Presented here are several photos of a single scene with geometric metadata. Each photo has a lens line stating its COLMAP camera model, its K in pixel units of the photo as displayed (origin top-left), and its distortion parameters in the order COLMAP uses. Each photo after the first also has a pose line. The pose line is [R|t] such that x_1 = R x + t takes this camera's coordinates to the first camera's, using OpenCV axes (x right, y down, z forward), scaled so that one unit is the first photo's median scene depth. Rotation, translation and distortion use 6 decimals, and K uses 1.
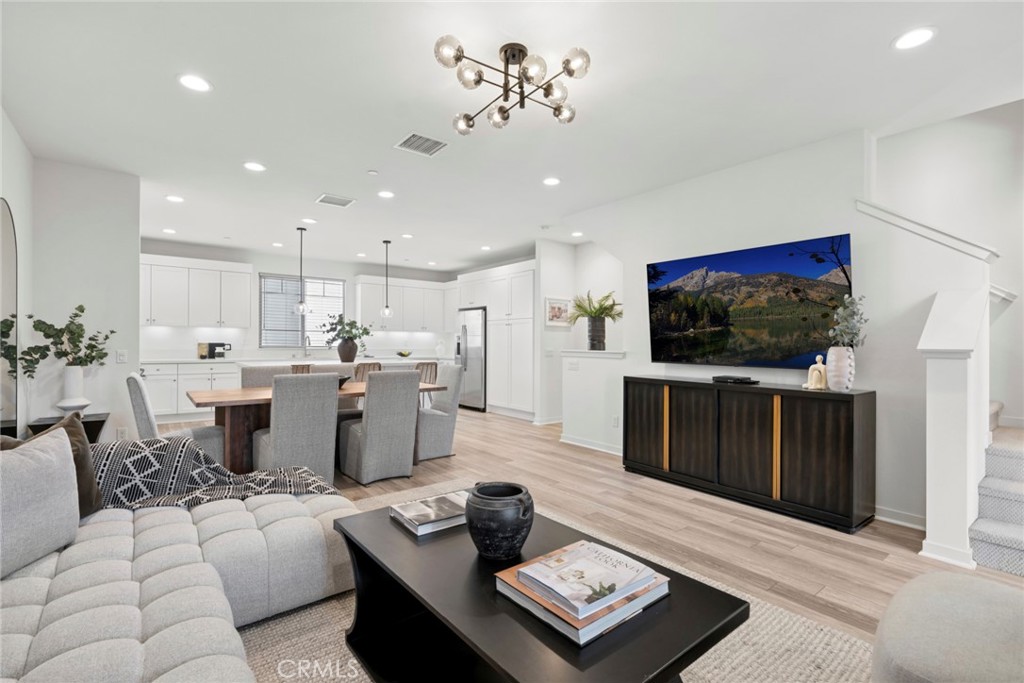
lens RADIAL K [[463.1, 0, 512.0], [0, 463.1, 341.5], [0, 0, 1]] dist [0.001299, 0.000020]
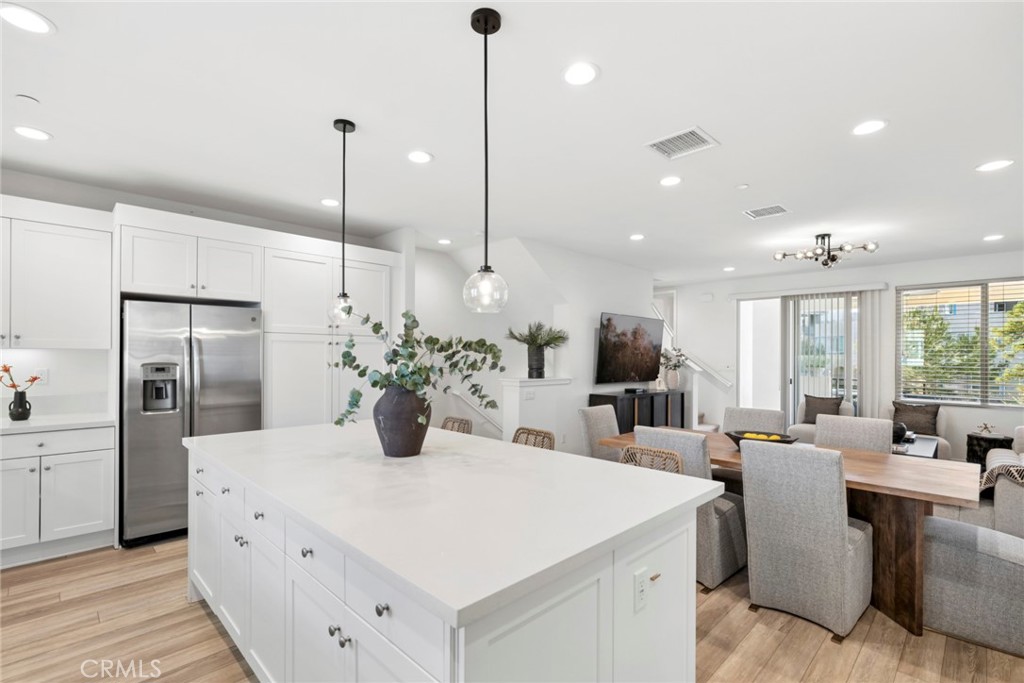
lens RADIAL K [[470.3, 0, 511.9], [0, 470.3, 352.8], [0, 0, 1]] dist [0.001143, 0.000100]
pose [[-0.111833, -0.000188, 0.993727, -0.659394], [-0.009595, 0.999954, -0.000891, -0.028112], [-0.993681, -0.009634, -0.111830, 0.891165]]
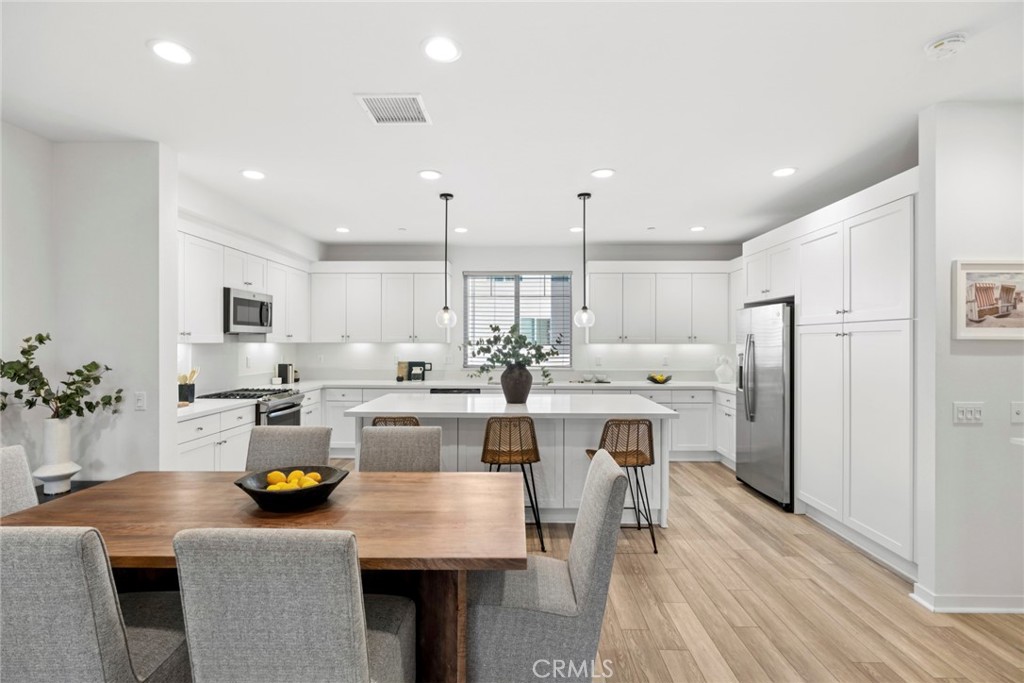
lens RADIAL K [[482.2, 0, 515.4], [0, 482.2, 341.3], [0, 0, 1]] dist [-0.002720, -0.000520]
pose [[0.778658, -0.005001, -0.627428, 0.039455], [0.005530, 0.999984, -0.001108, -0.033306], [0.627424, -0.002607, 0.778674, 0.475202]]
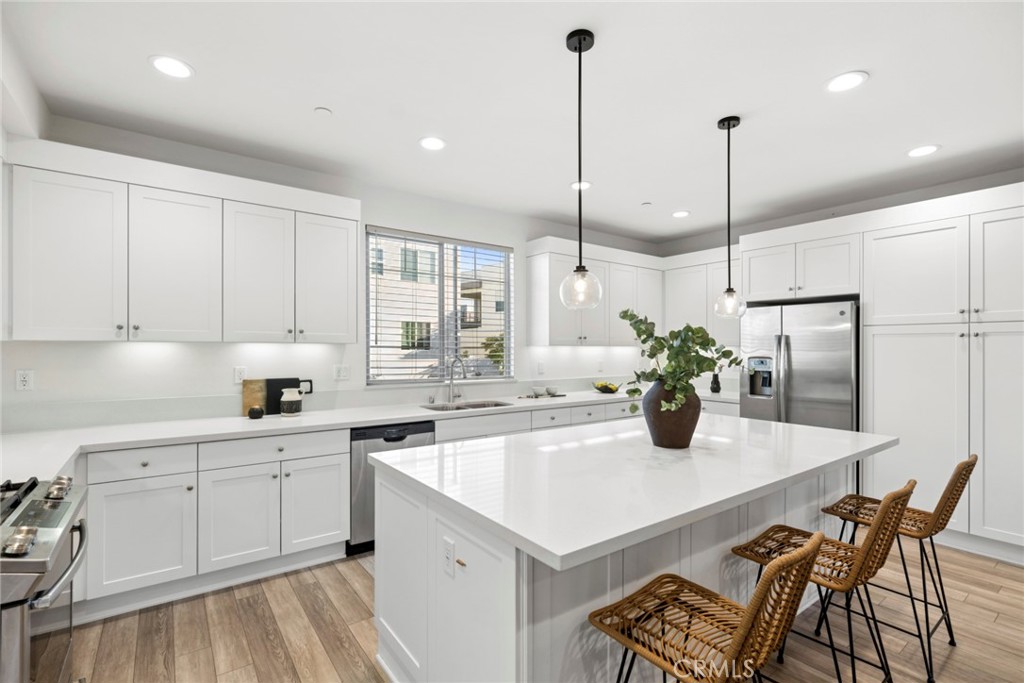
lens RADIAL K [[477.3, 0, 514.6], [0, 477.3, 346.1], [0, 0, 1]] dist [-0.001351, -0.000335]
pose [[0.999575, -0.001827, -0.029078, -0.433428], [0.001918, 0.999993, 0.003092, -0.030435], [0.029073, -0.003147, 0.999572, 0.593693]]
